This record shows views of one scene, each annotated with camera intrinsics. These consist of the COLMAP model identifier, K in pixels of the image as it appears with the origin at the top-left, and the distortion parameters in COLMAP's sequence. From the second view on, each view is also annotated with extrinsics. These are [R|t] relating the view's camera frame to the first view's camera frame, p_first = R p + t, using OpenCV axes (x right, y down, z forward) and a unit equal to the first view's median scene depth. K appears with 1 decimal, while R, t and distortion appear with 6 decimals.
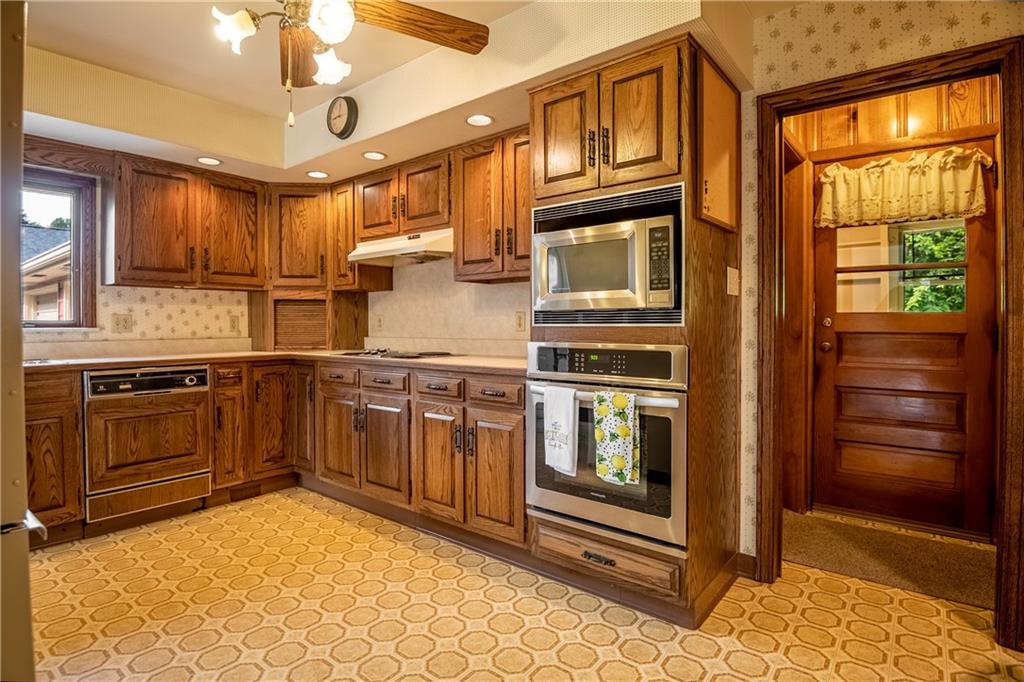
lens RADIAL K [[520.6, 0, 511.1], [0, 520.6, 334.8], [0, 0, 1]] dist [-0.000370, -0.029864]
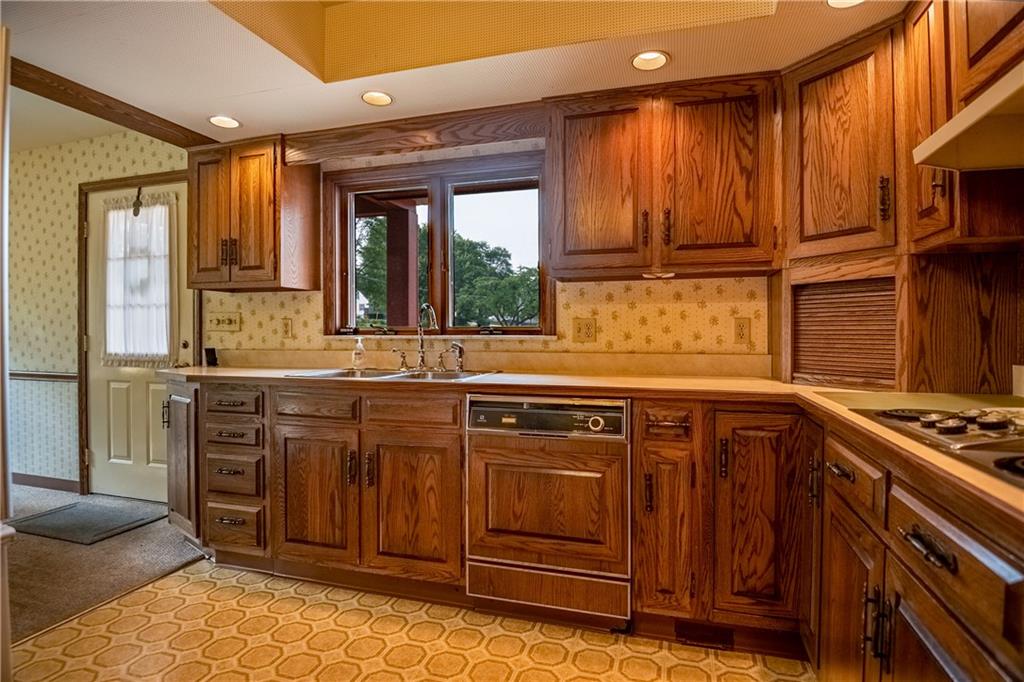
lens RADIAL K [[520.6, 0, 511.1], [0, 520.6, 334.8], [0, 0, 1]] dist [-0.000370, -0.029864]
pose [[0.363011, 0.007089, -0.931758, -0.073557], [-0.020193, 0.999796, -0.000261, -0.012689], [0.931566, 0.018910, 0.363080, 0.607803]]
